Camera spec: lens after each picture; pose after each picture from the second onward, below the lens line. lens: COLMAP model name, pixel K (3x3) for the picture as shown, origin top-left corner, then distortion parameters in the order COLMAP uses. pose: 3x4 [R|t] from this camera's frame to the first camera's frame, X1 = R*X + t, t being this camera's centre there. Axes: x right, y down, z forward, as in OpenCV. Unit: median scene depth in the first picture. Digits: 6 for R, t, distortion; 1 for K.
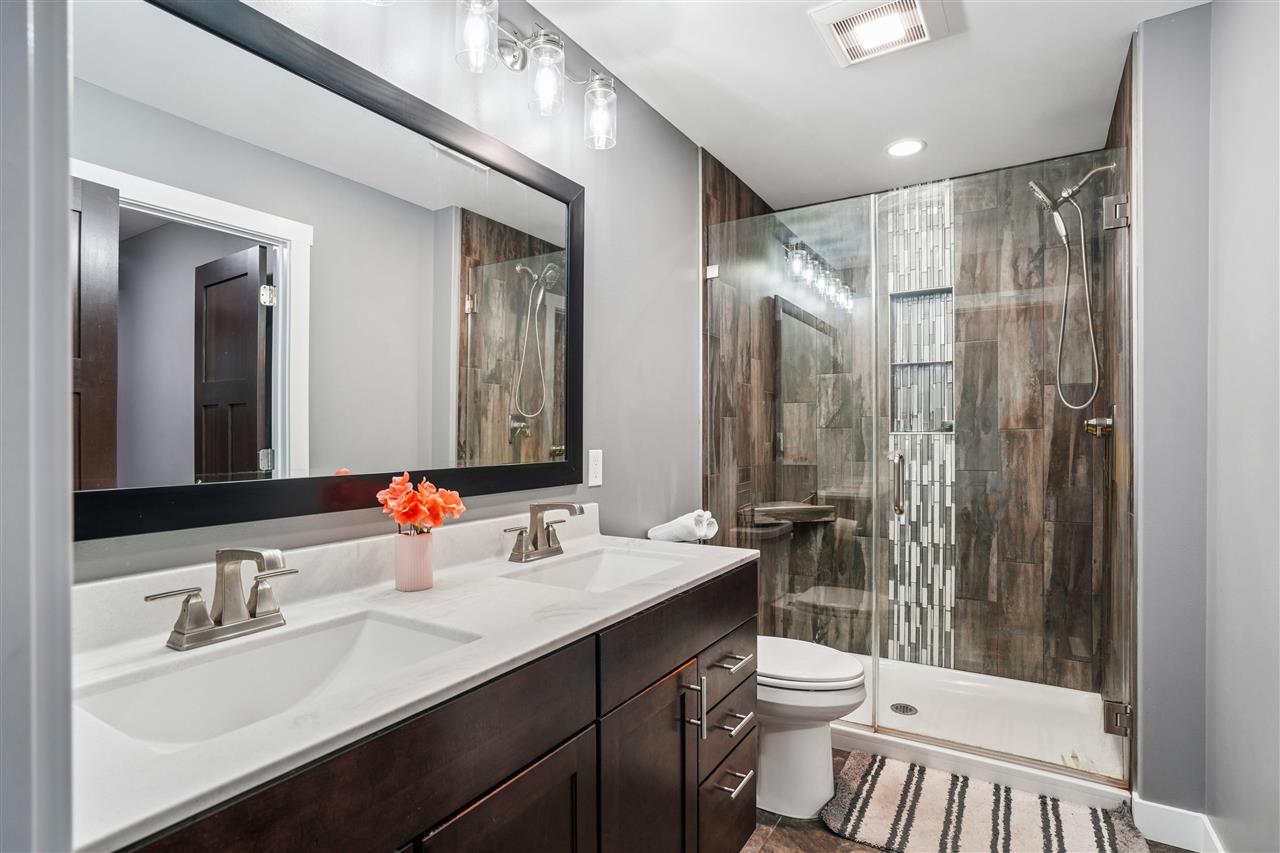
lens RADIAL K [[621.4, 0, 640.0], [0, 621.4, 426.5], [0, 0, 1]] dist [-0.000483, 0.000052]
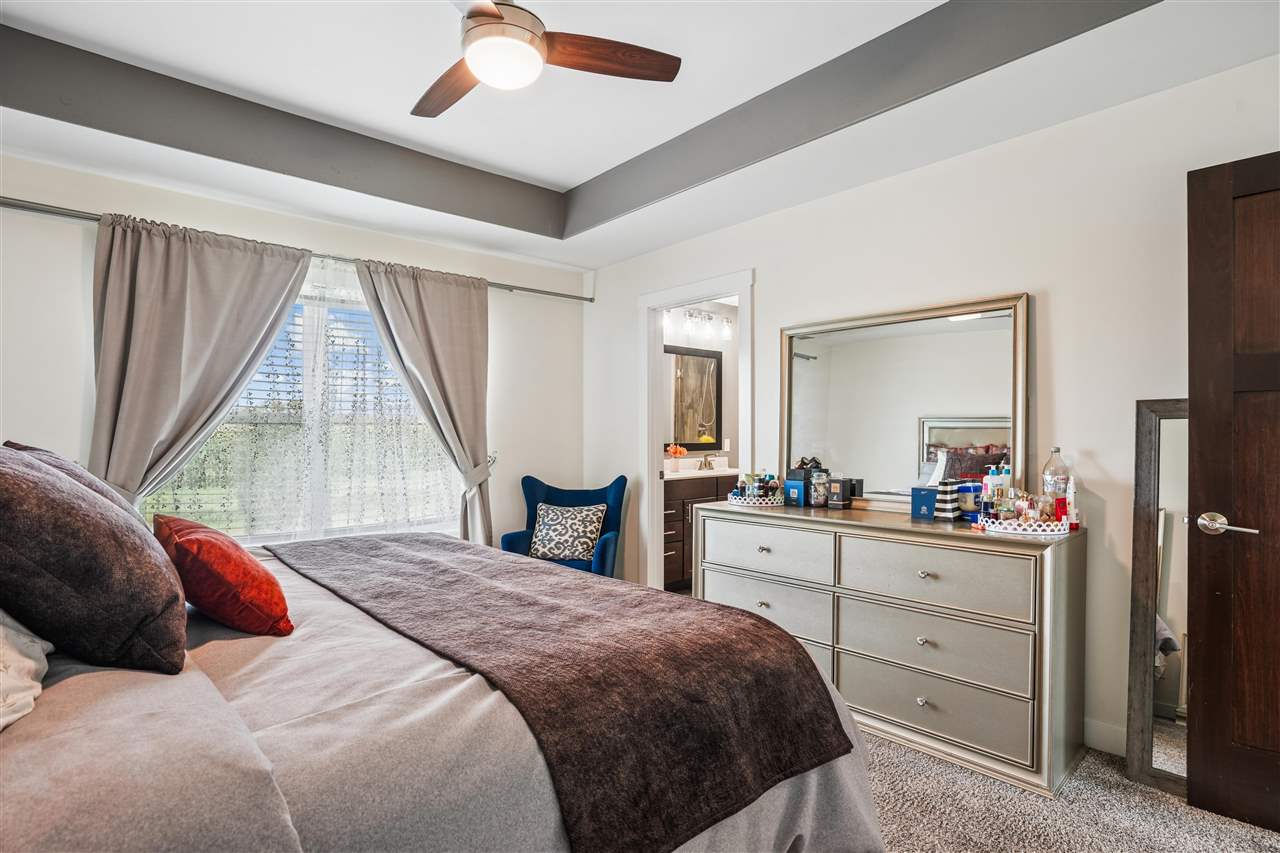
lens RADIAL K [[621.4, 0, 640.0], [0, 621.4, 426.5], [0, 0, 1]] dist [-0.000483, 0.000052]
pose [[0.956113, 0.000120, -0.292999, 0.235900], [0.000947, 0.999993, 0.003502, -0.019619], [0.292998, -0.003626, 0.956106, -1.145887]]
